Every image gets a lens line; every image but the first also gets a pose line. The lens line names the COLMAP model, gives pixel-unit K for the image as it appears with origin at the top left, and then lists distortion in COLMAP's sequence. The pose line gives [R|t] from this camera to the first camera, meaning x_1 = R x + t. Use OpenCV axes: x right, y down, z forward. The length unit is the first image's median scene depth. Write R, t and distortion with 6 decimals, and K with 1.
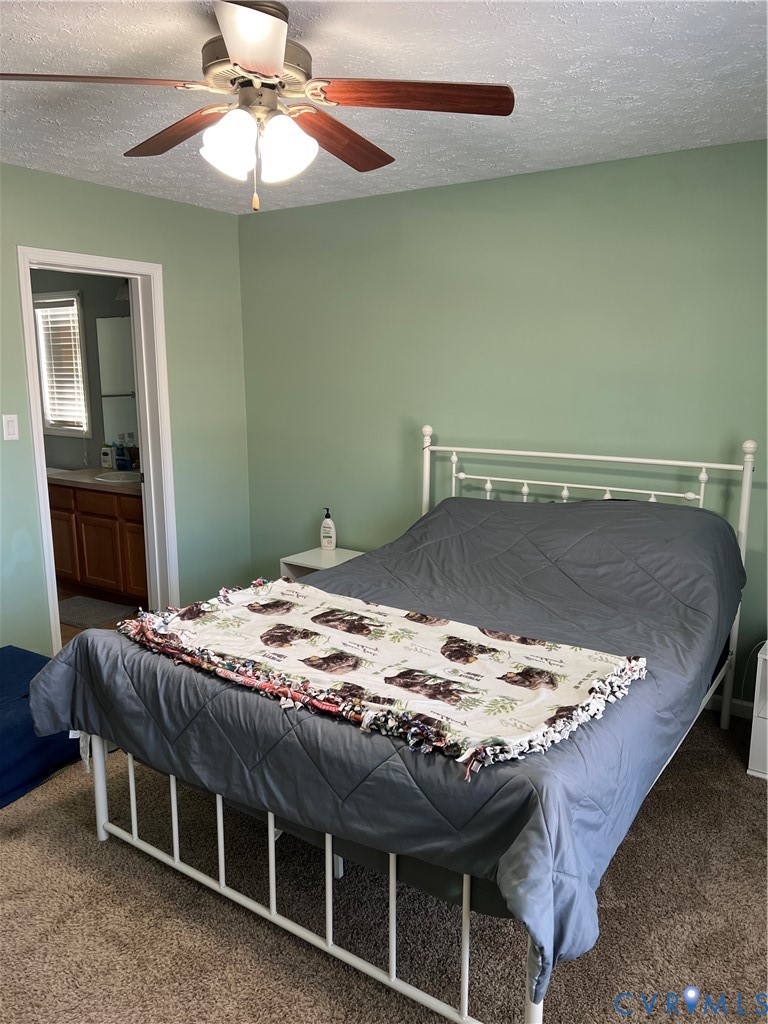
lens RADIAL K [[771.8, 0, 381.8], [0, 771.8, 511.8], [0, 0, 1]] dist [0.031421, -0.001283]
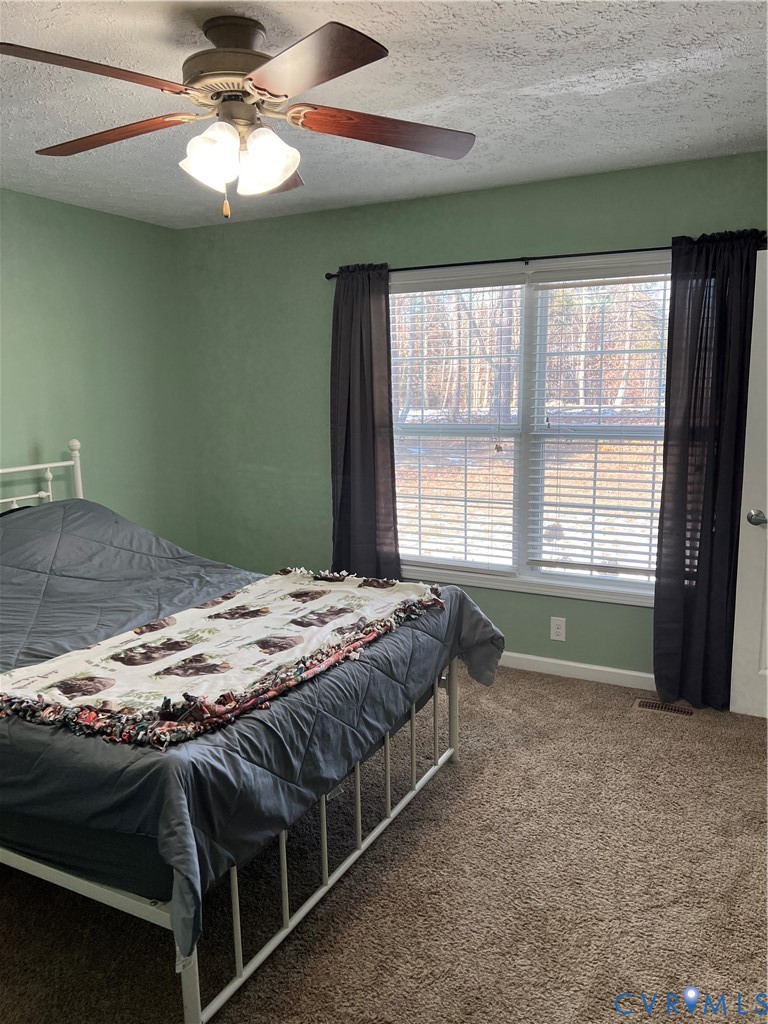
lens RADIAL K [[771.8, 0, 382.8], [0, 771.8, 513.3], [0, 0, 1]] dist [0.031421, -0.001283]
pose [[-0.113941, -0.172814, 0.978342, -0.969235], [0.202069, 0.960139, 0.193133, -0.142035], [-0.972721, 0.219698, -0.074479, 0.771318]]
